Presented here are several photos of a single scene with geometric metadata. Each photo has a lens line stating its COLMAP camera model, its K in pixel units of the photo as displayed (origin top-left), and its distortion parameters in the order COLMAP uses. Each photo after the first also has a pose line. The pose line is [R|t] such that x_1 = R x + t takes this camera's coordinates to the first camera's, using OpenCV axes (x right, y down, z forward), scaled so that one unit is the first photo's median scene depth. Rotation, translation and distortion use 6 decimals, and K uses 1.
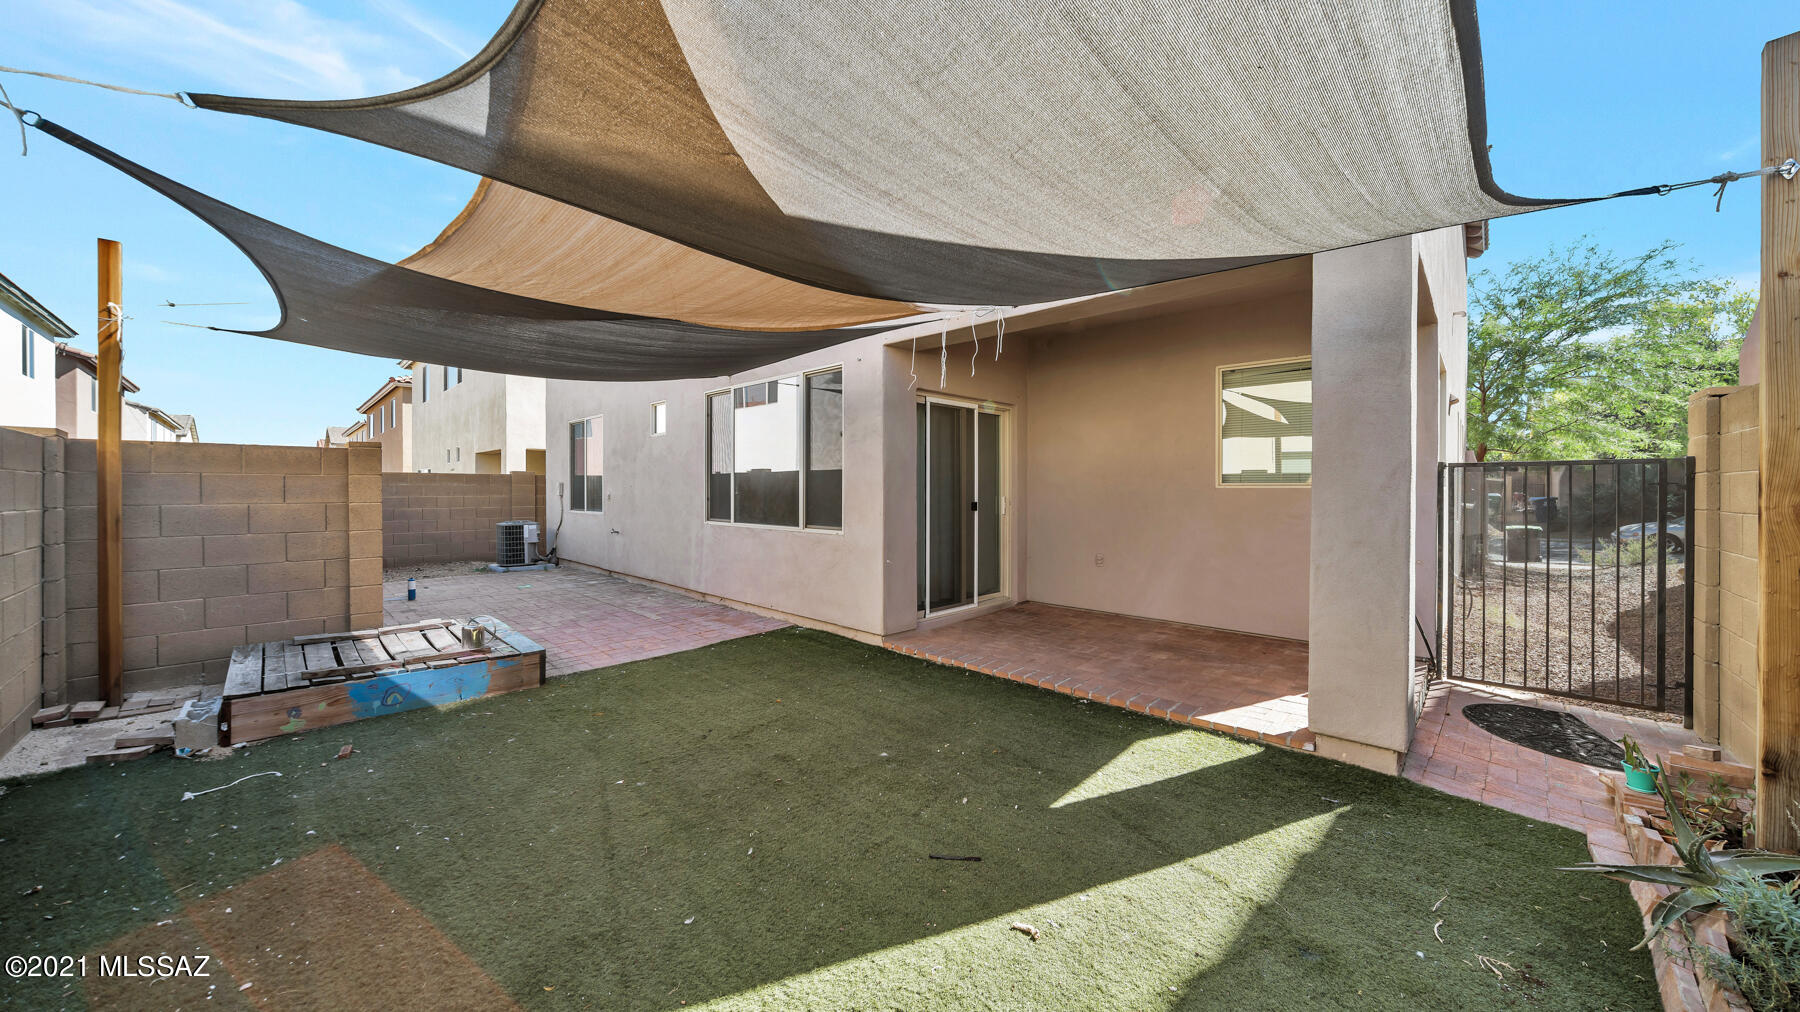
lens RADIAL K [[625.5, 0, 893.1], [0, 625.5, 508.4], [0, 0, 1]] dist [-0.000124, -0.000018]
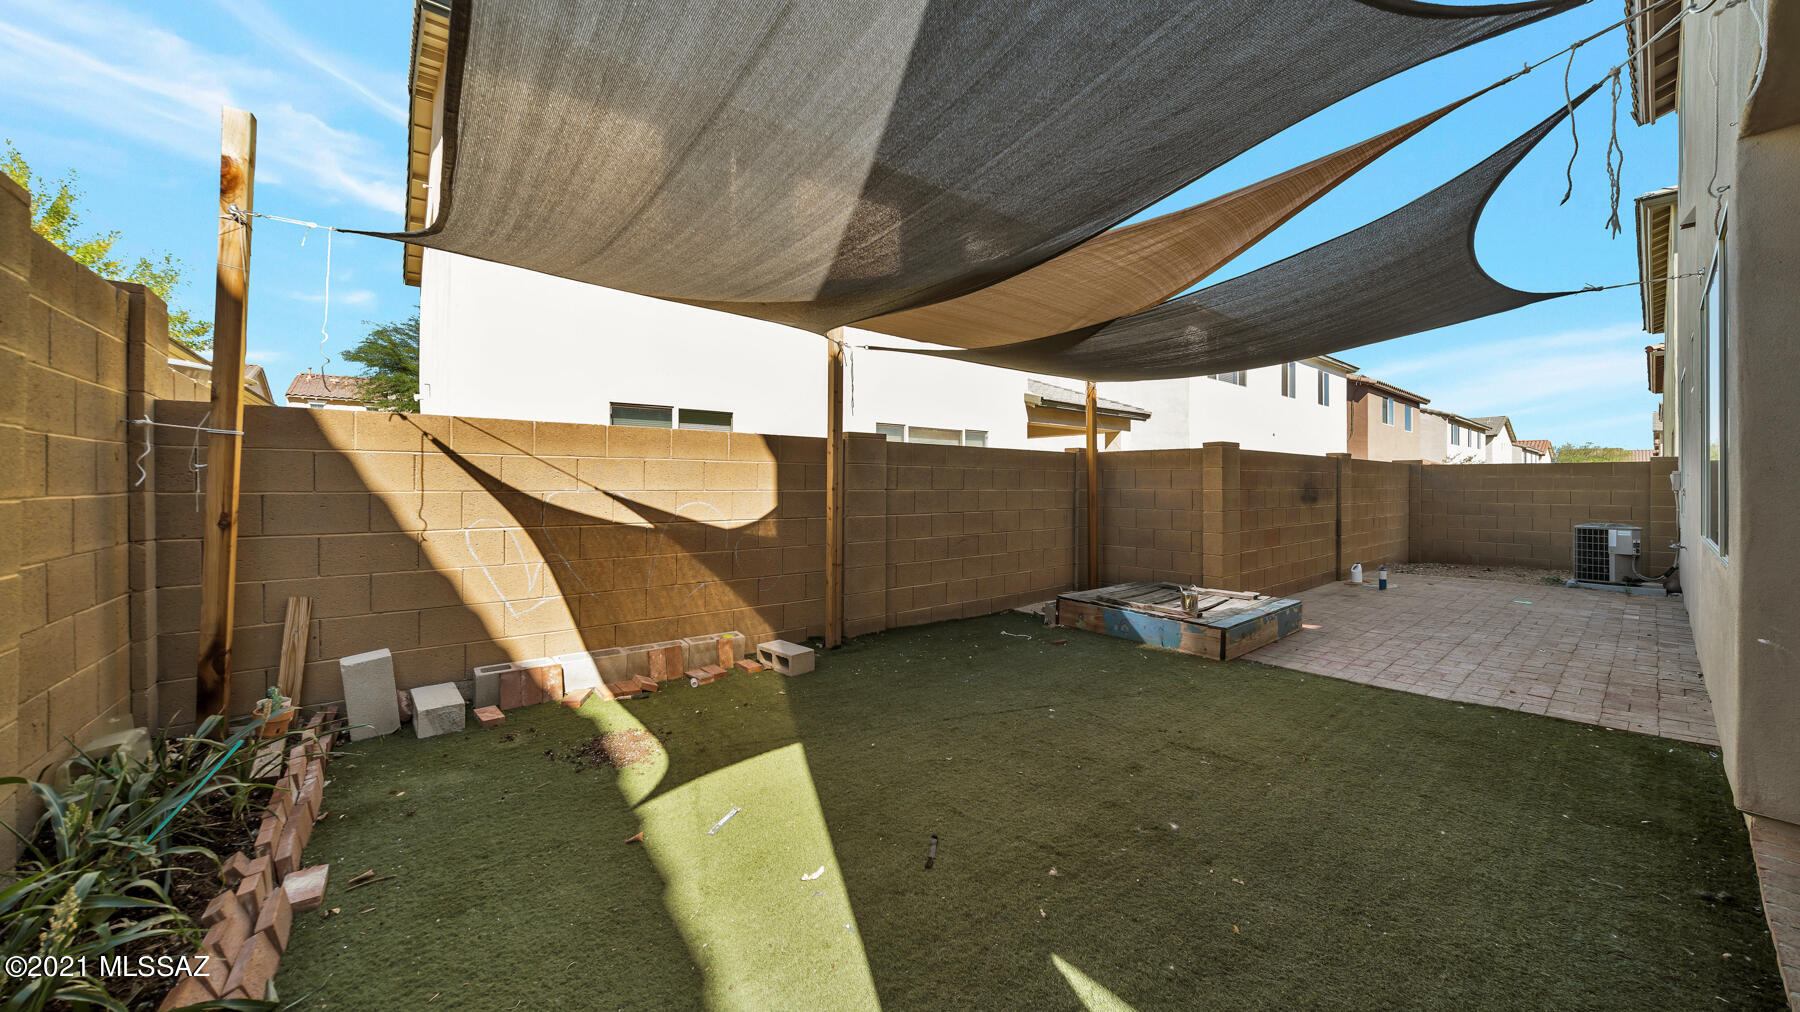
lens RADIAL K [[625.5, 0, 893.1], [0, 625.5, 508.4], [0, 0, 1]] dist [-0.000124, -0.000018]
pose [[-0.105451, 0.038413, -0.993682, 0.234776], [-0.033564, 0.998547, 0.042163, -0.001002], [0.993858, 0.037798, -0.104008, 0.233171]]
